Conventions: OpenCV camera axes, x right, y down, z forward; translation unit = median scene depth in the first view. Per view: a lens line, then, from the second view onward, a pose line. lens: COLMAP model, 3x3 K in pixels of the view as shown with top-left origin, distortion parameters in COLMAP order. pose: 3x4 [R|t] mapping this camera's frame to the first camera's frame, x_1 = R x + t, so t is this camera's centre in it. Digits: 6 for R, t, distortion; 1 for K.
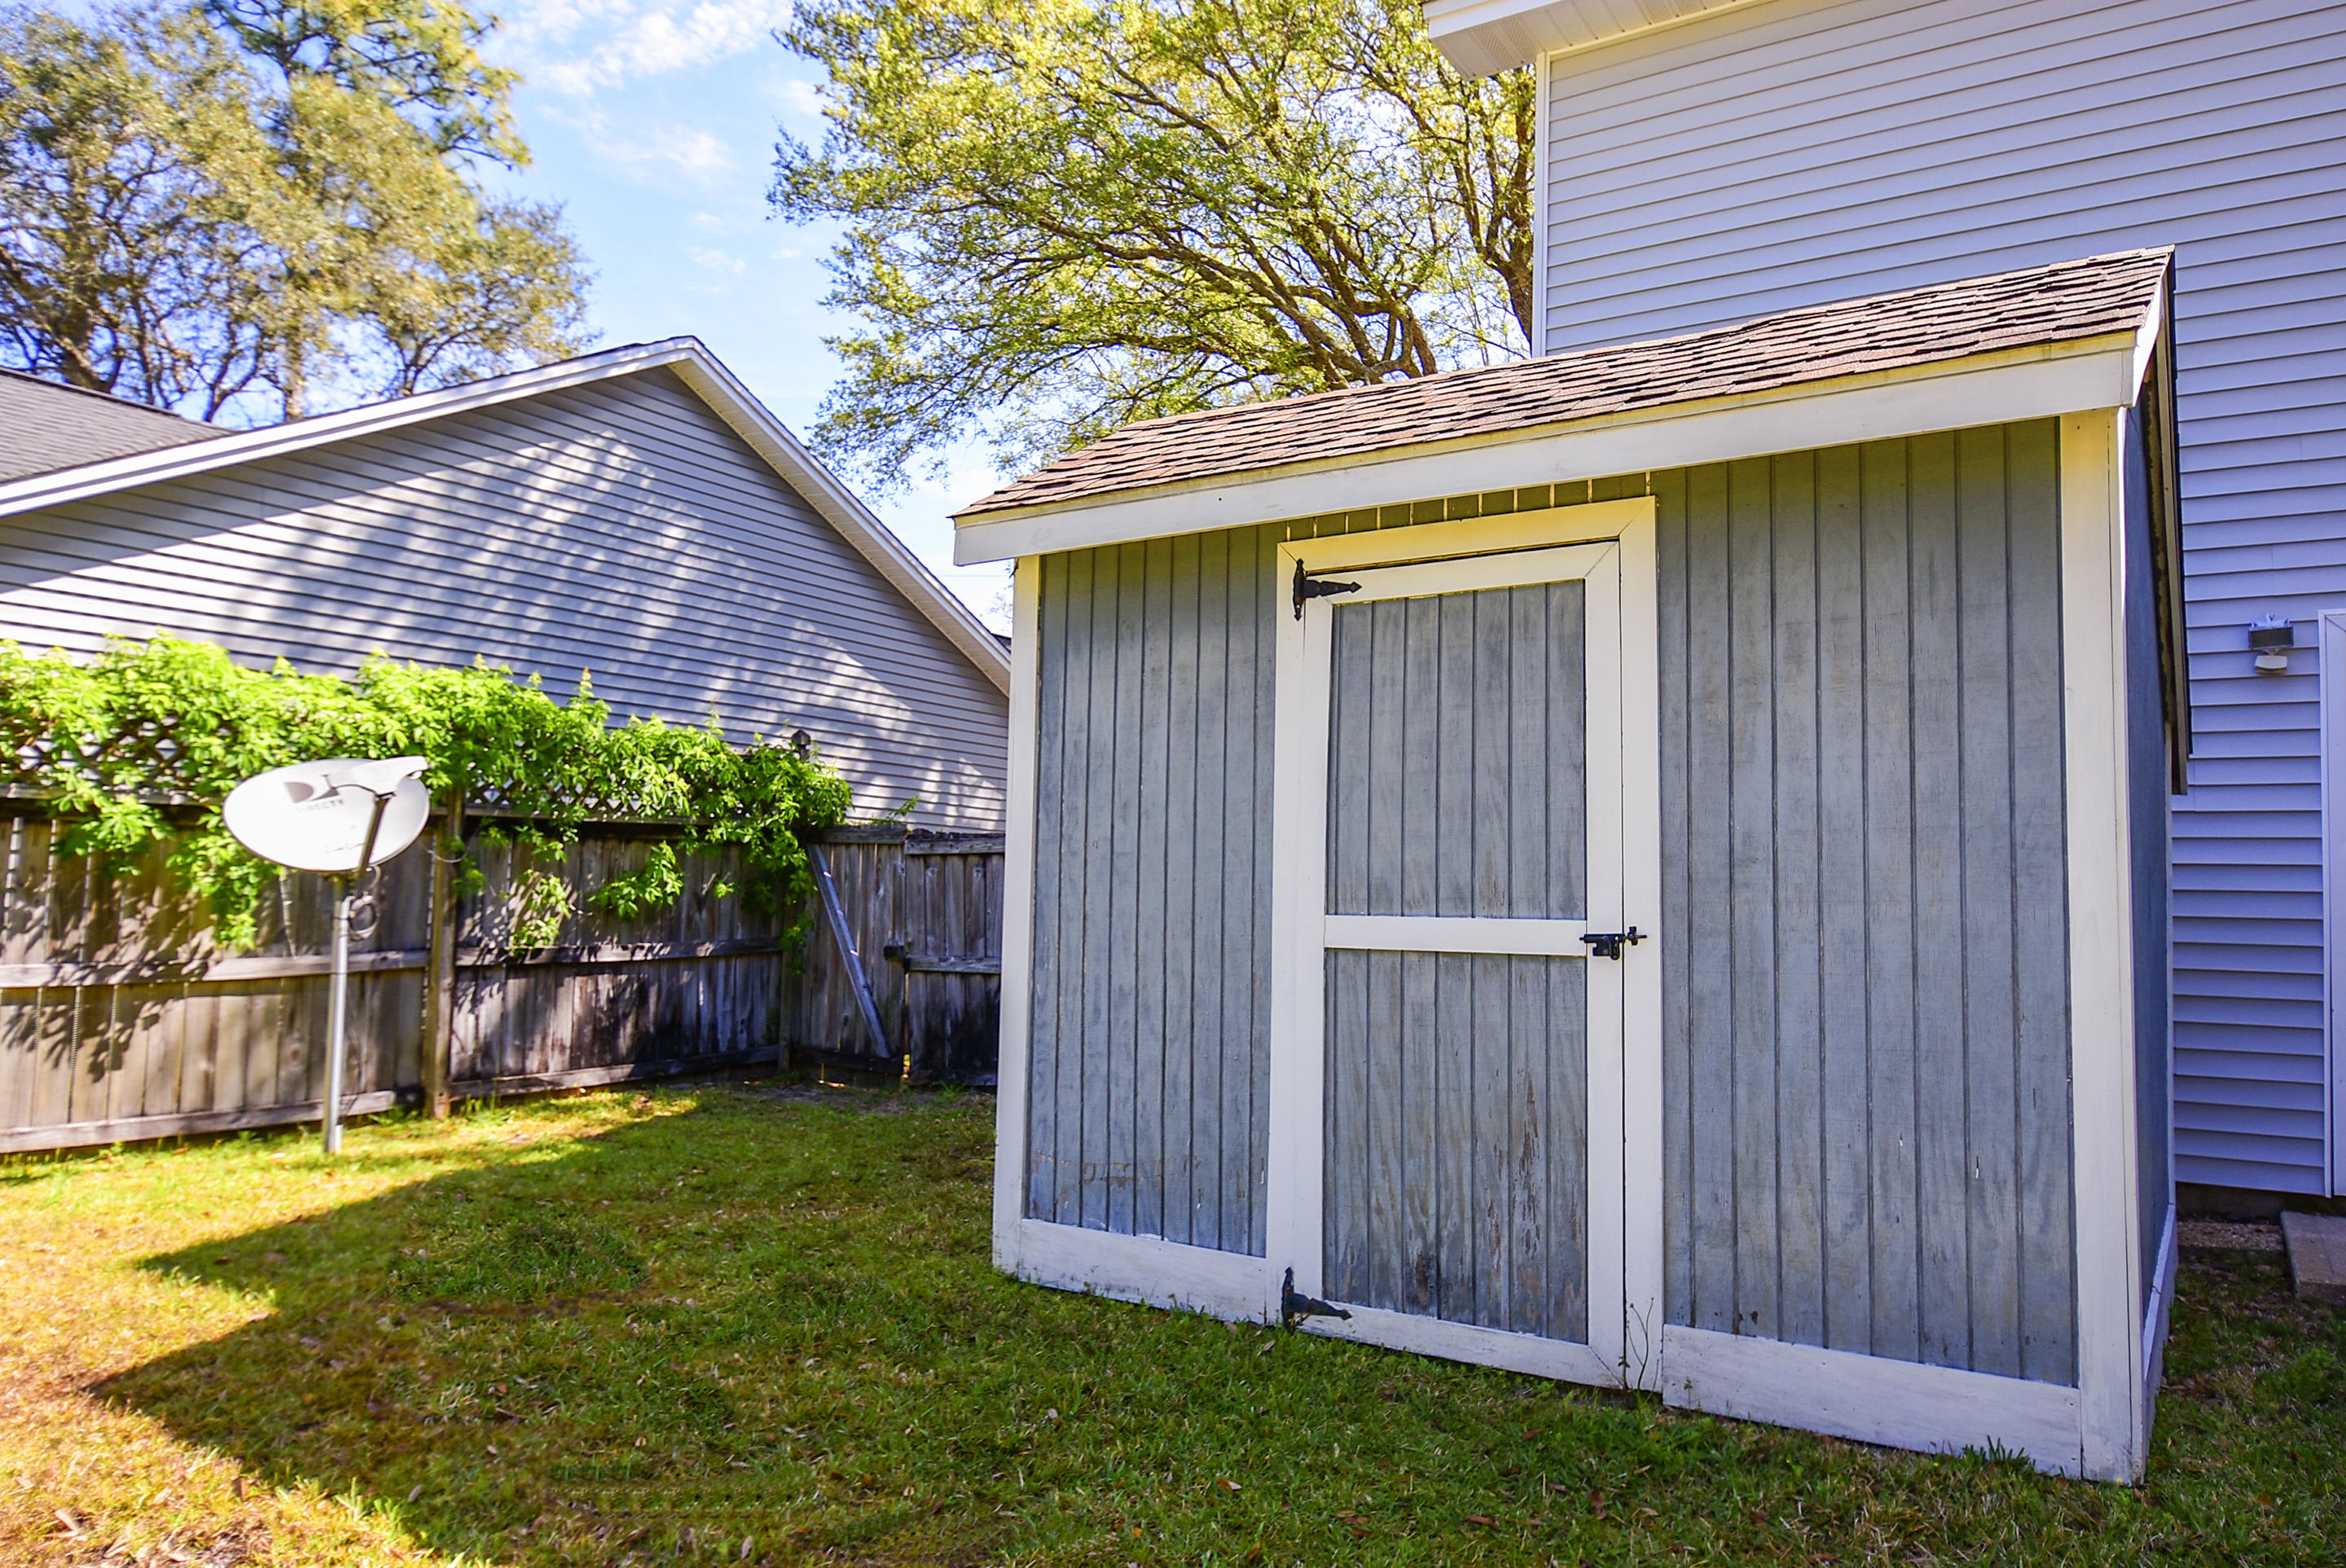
lens RADIAL K [[1642.3, 0, 1173.0], [0, 1642.3, 784.0], [0, 0, 1]] dist [0.002941, 0.000907]
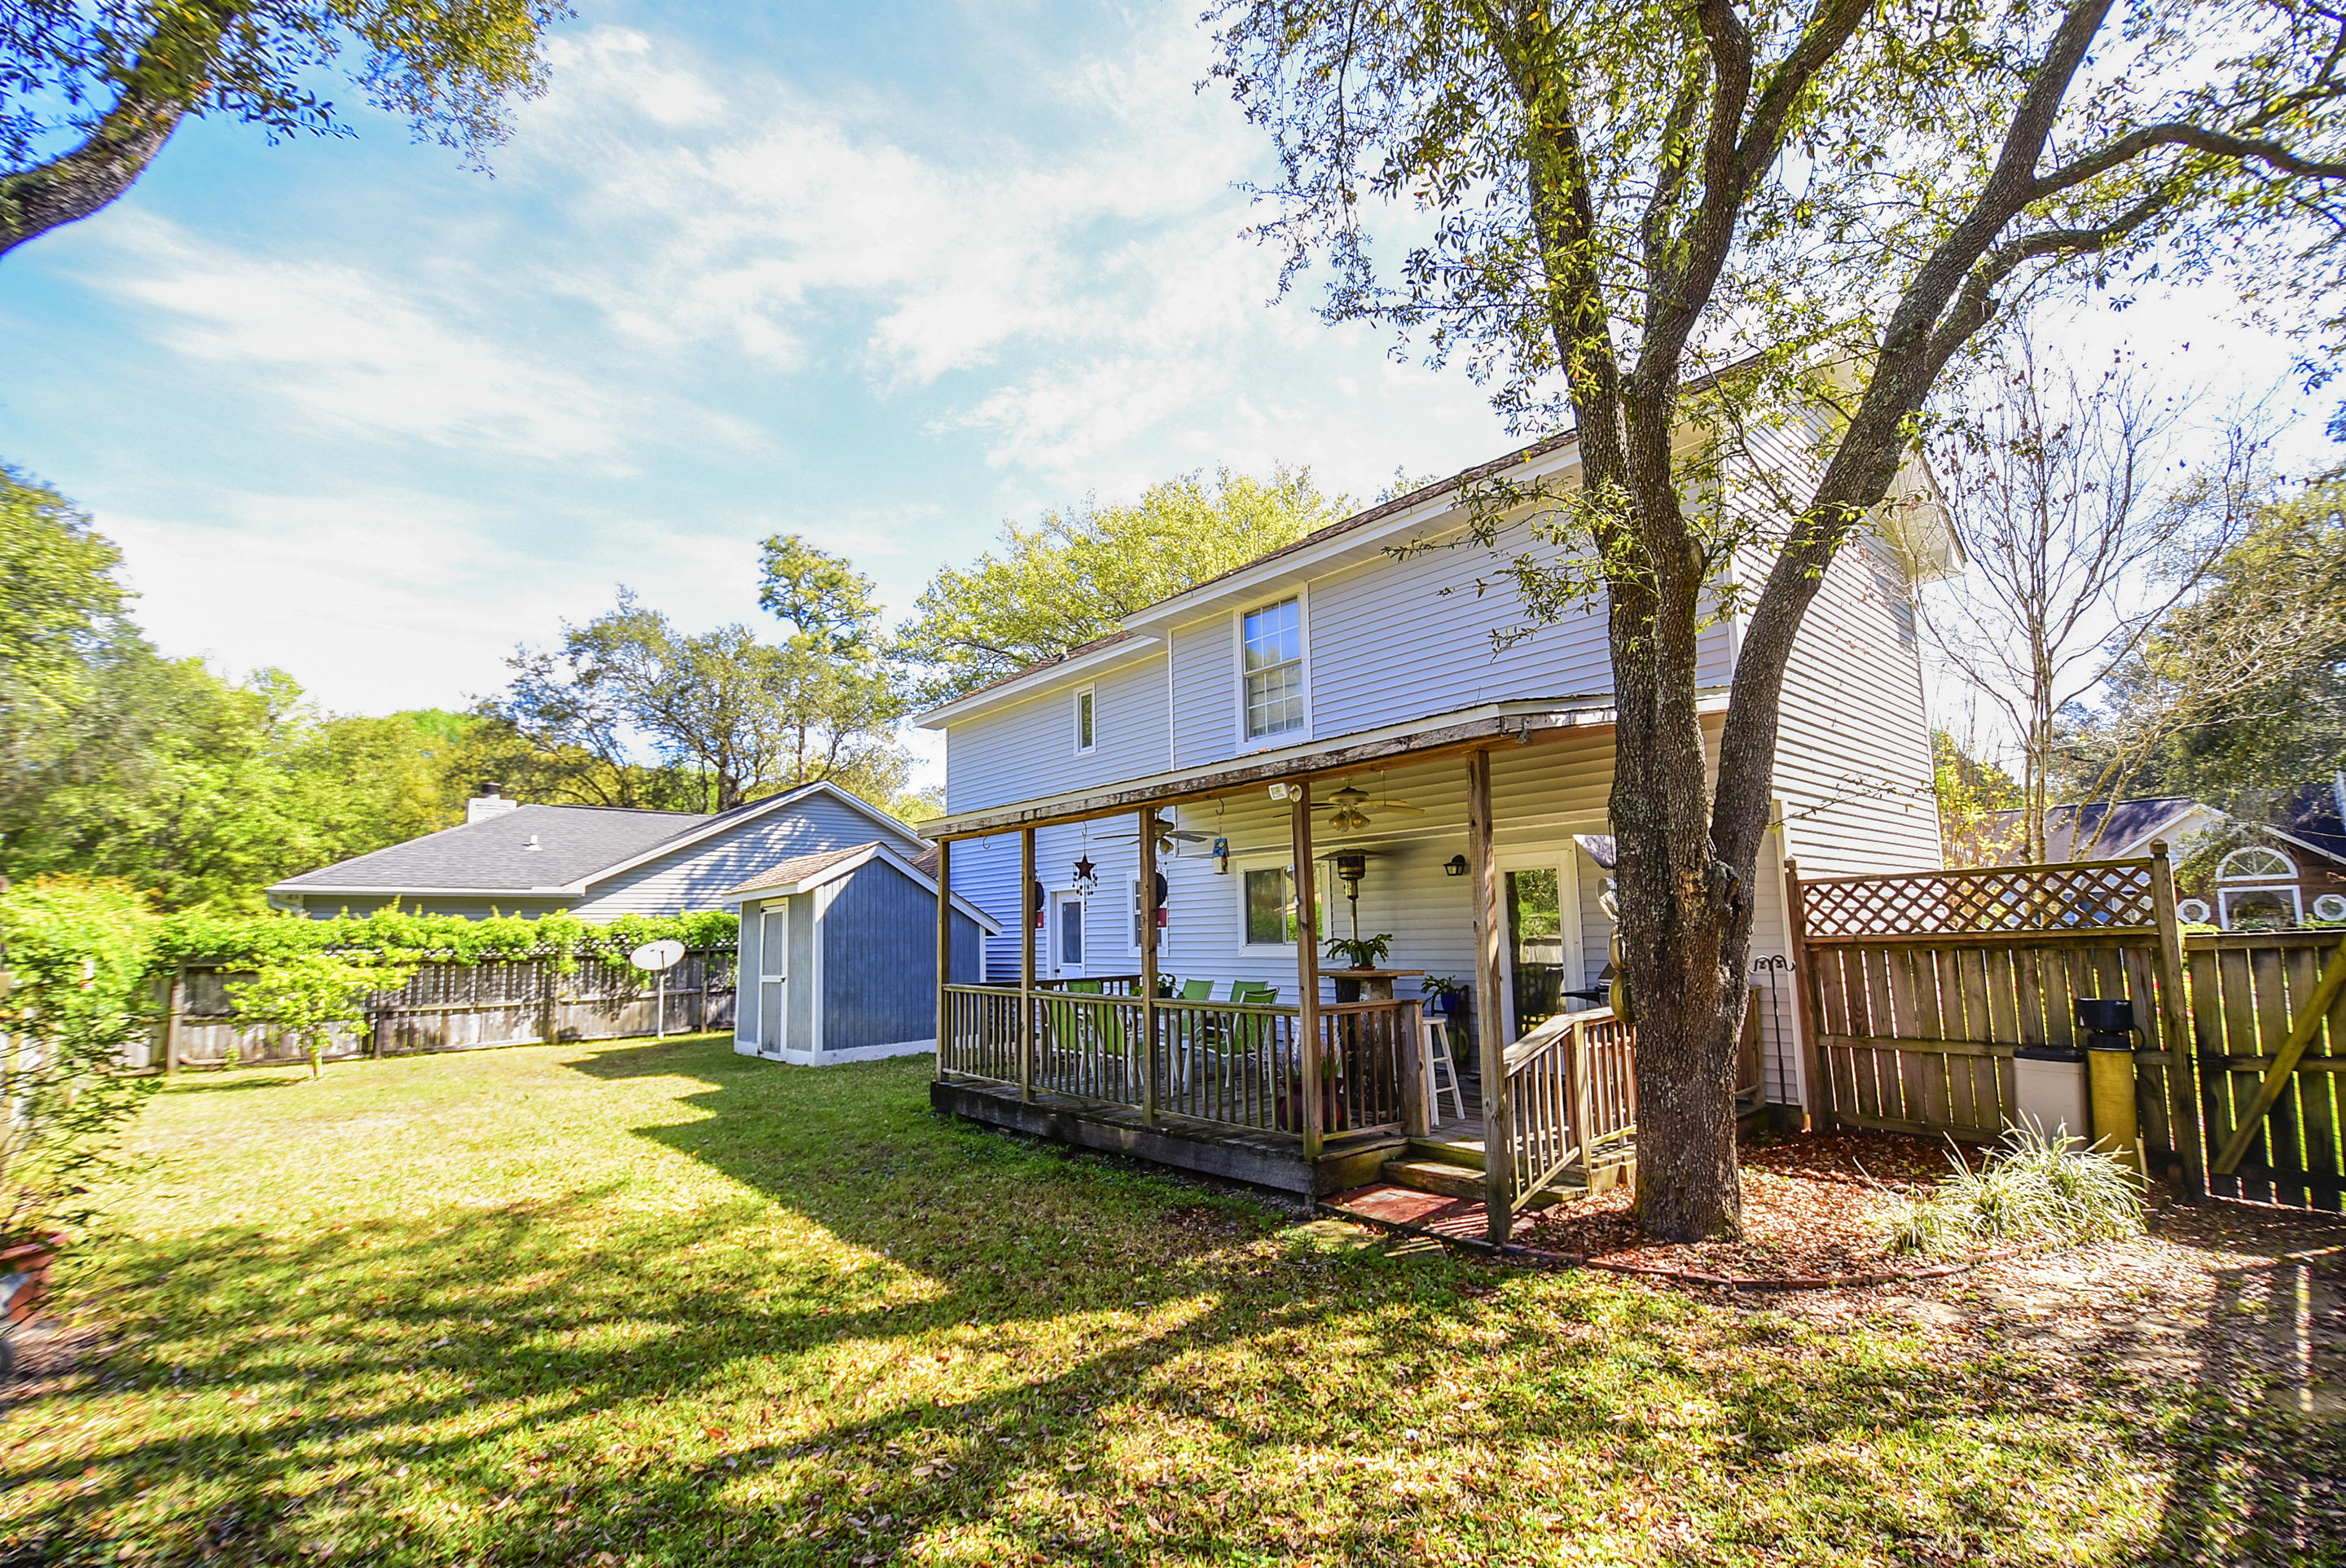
lens RADIAL K [[1044.6, 0, 1163.7], [0, 1044.6, 803.8], [0, 0, 1]] dist [0.017754, -0.020414]
pose [[0.954560, -0.077390, -0.287795, 1.412532], [0.061061, 0.995996, -0.065301, -0.105944], [0.291697, 0.044760, 0.955463, -1.094925]]
